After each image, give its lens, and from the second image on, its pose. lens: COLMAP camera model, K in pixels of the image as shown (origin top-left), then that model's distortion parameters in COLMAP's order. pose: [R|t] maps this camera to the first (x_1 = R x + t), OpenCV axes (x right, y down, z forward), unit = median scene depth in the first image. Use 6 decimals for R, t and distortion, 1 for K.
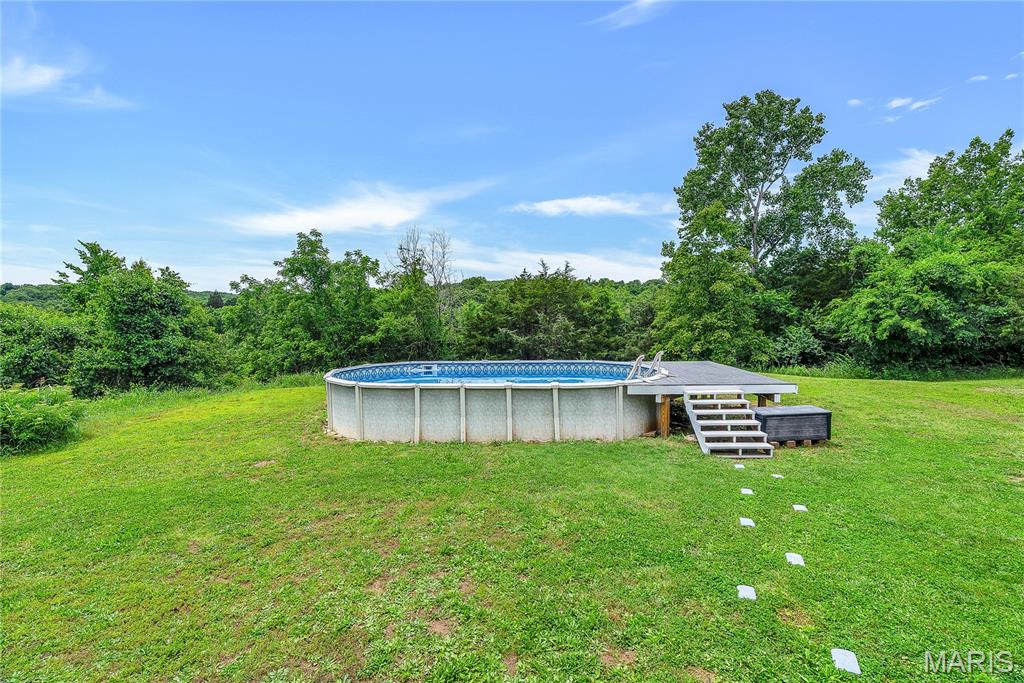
lens RADIAL K [[461.4, 0, 508.6], [0, 461.4, 334.3], [0, 0, 1]] dist [-0.014484, 0.005284]
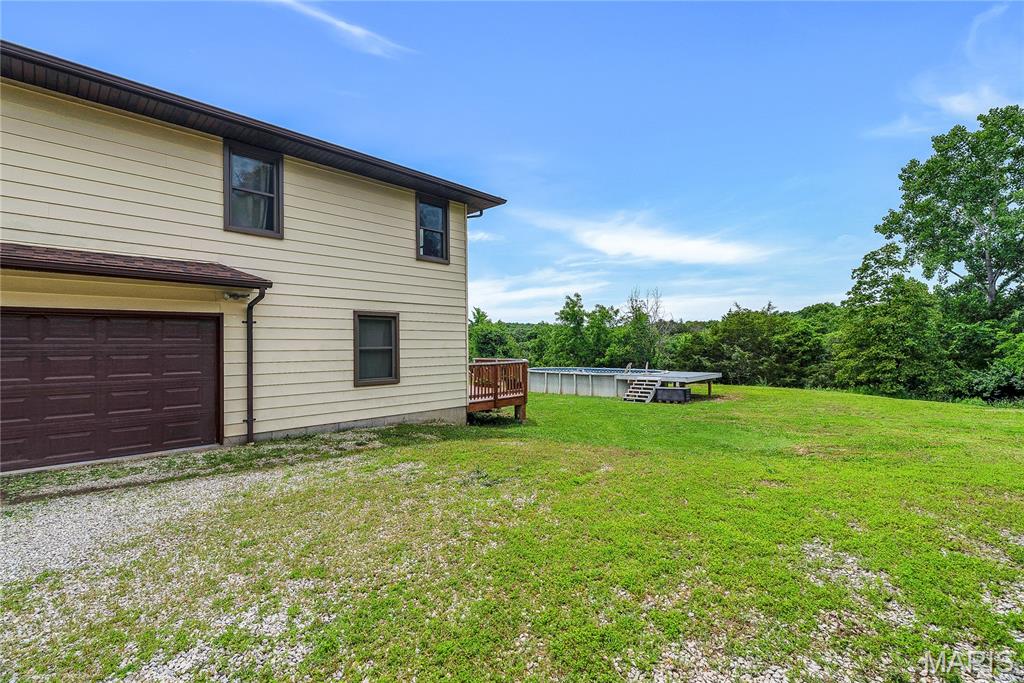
lens RADIAL K [[461.4, 0, 511.8], [0, 461.4, 346.8], [0, 0, 1]] dist [-0.014484, 0.005284]
pose [[0.757937, 0.006474, -0.652296, 0.477631], [-0.034174, 0.998972, -0.029794, 0.020263], [0.651432, 0.044874, 0.757379, -0.383981]]
